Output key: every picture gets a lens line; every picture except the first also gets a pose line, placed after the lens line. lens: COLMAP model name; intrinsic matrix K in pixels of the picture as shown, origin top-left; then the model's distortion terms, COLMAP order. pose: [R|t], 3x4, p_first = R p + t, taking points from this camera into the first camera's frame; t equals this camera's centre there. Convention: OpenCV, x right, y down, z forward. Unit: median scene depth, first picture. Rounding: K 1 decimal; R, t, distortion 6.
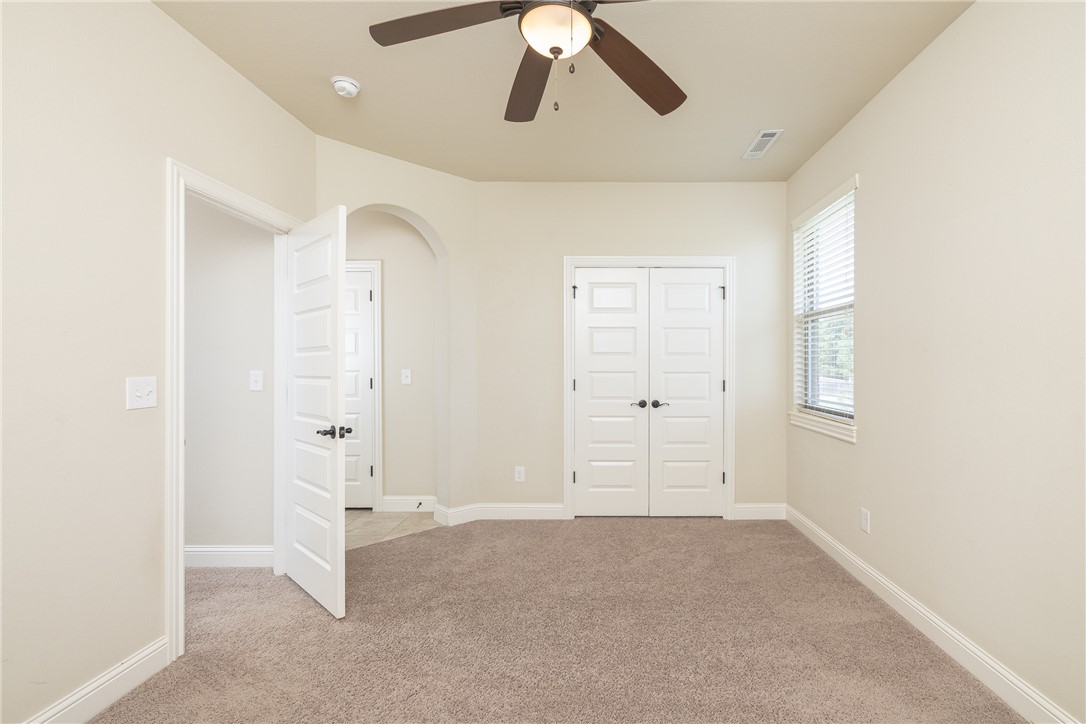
lens RADIAL K [[464.3, 0, 543.0], [0, 464.3, 362.0], [0, 0, 1]] dist [0.000471, 0.000087]
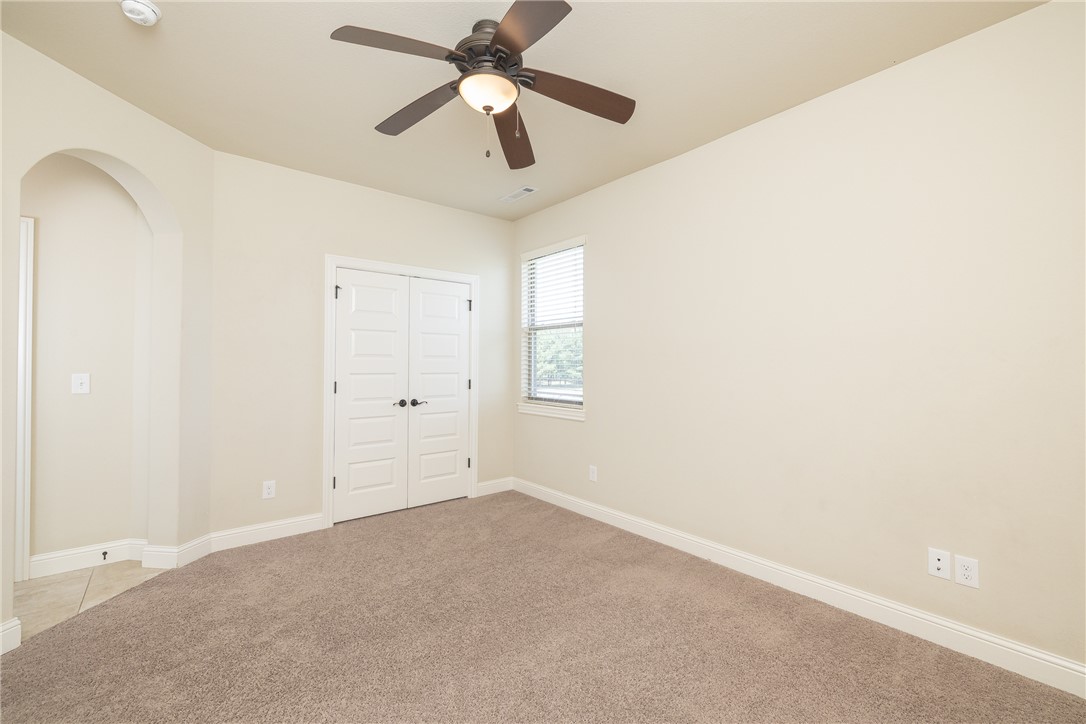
lens RADIAL K [[449.8, 0, 532.2], [0, 449.8, 356.6], [0, 0, 1]] dist [0.001698, 0.000313]
pose [[0.786778, 0.011437, 0.617130, -0.196843], [-0.002187, 0.999874, -0.015742, -0.001292], [-0.617232, 0.011036, 0.786704, 0.003930]]
